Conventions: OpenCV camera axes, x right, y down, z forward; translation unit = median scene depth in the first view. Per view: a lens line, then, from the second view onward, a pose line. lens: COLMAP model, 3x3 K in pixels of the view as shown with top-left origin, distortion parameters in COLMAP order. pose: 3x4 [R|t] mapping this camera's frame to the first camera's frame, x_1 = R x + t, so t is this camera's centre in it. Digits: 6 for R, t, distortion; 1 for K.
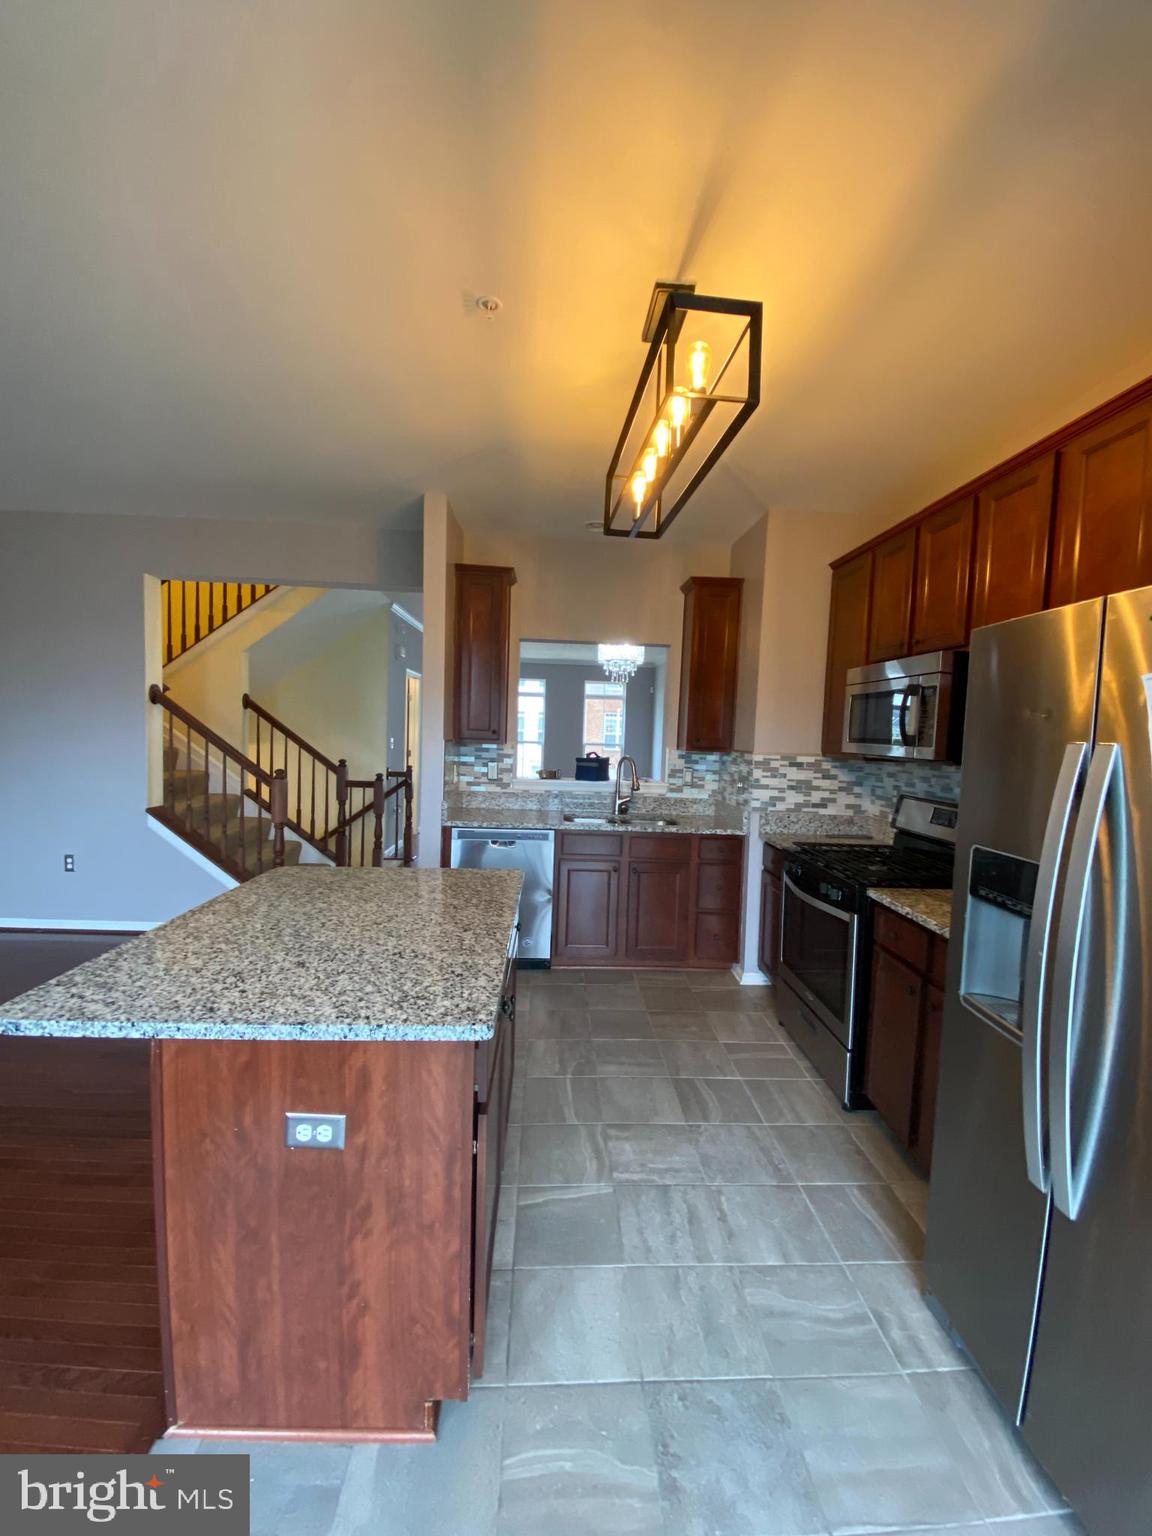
lens RADIAL K [[617.1, 0, 576.7], [0, 617.1, 773.2], [0, 0, 1]] dist [0.065541, -0.027071]
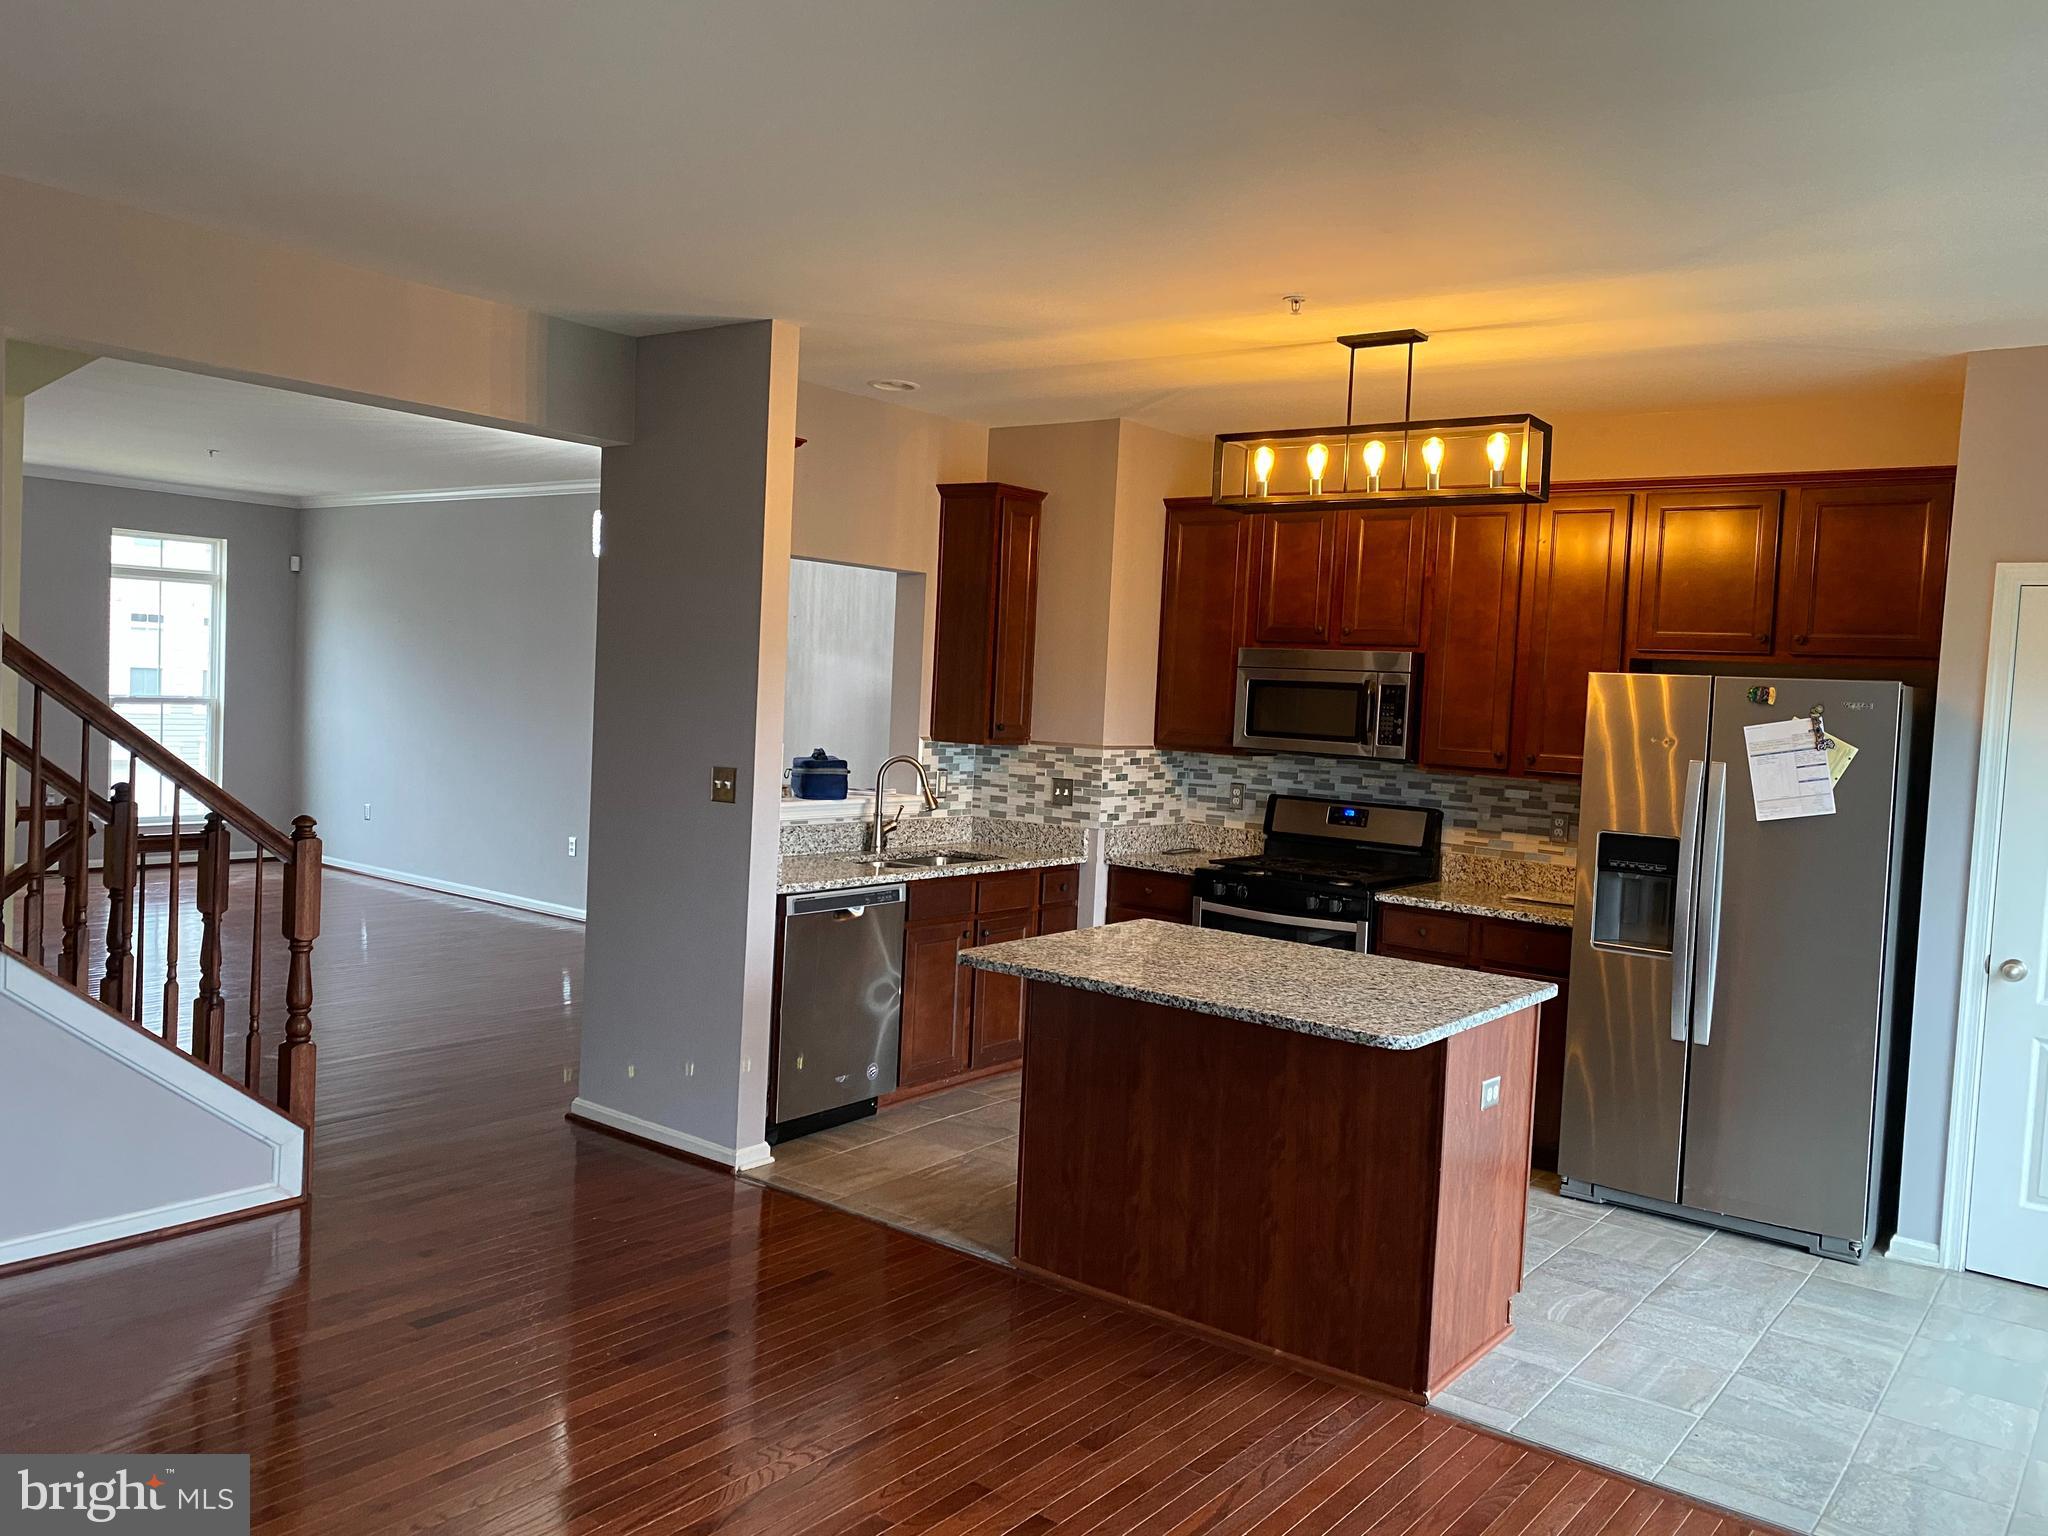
lens RADIAL K [[1576.4, 0, 1028.9], [0, 1576.4, 764.4], [0, 0, 1]] dist [0.244929, -0.484761]
pose [[0.640260, -0.043078, 0.766949, -1.182569], [0.028654, 0.999071, 0.032195, -0.074950], [-0.767623, 0.001363, 0.640900, -0.117962]]
